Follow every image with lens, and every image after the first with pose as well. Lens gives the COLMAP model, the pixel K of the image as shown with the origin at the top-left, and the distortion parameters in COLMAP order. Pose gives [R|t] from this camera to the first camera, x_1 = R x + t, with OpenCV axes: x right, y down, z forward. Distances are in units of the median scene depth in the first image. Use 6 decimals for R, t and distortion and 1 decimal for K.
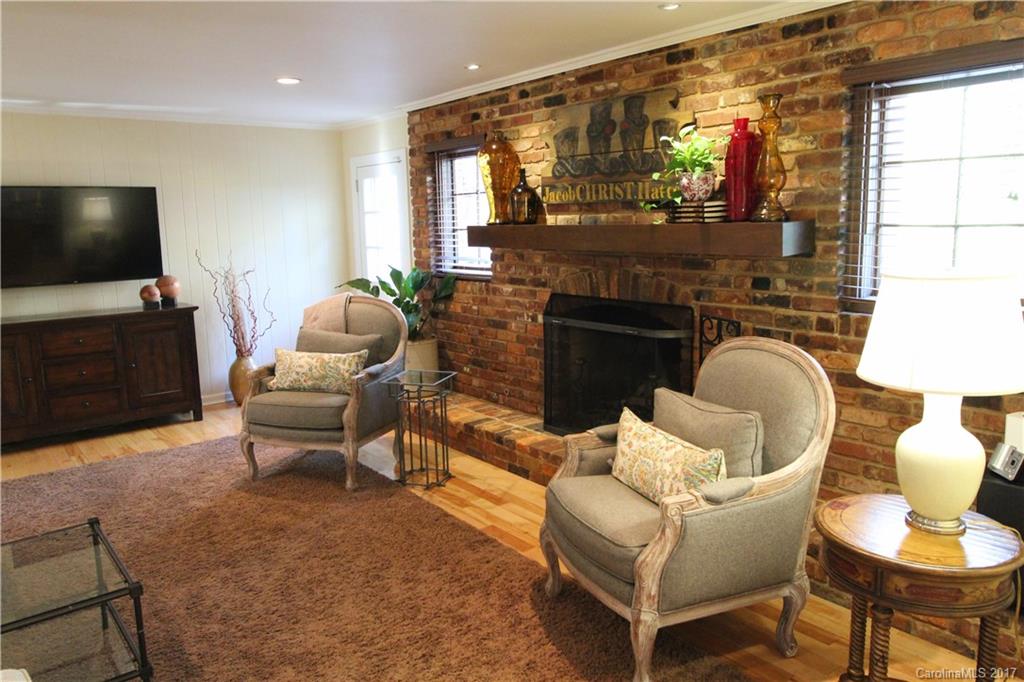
lens RADIAL K [[739.1, 0, 513.9], [0, 739.1, 335.5], [0, 0, 1]] dist [0.010047, -0.006637]
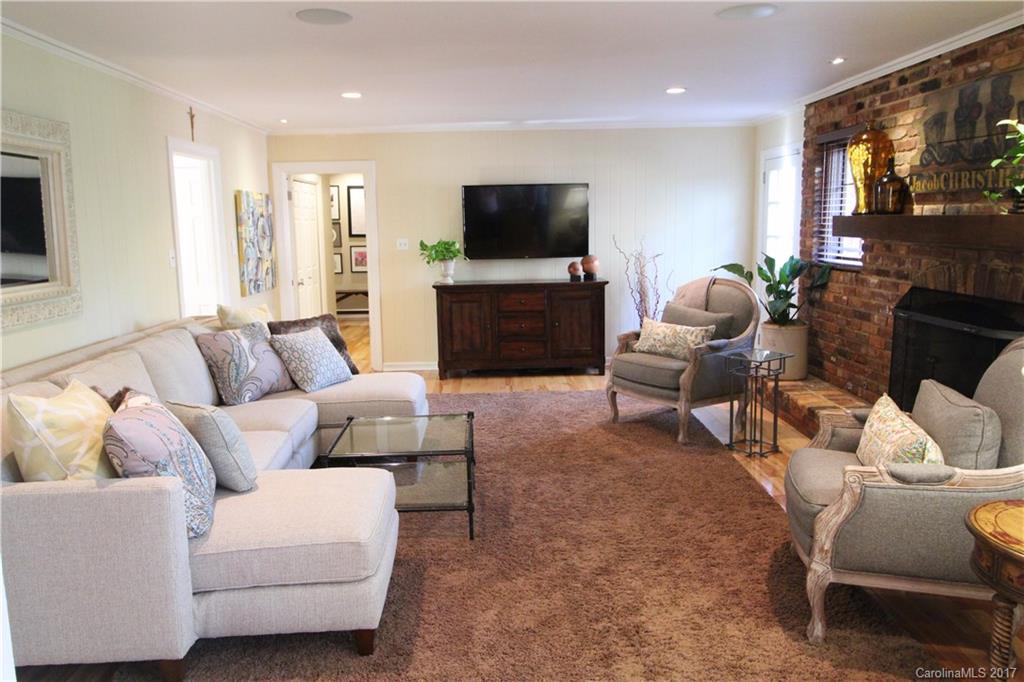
lens RADIAL K [[739.1, 0, 511.0], [0, 739.1, 341.2], [0, 0, 1]] dist [0.010047, -0.006637]
pose [[0.799965, 0.106711, -0.590482, 0.222593], [-0.094725, 0.994179, 0.051337, 0.014633], [0.592523, 0.014866, 0.805416, -0.091094]]
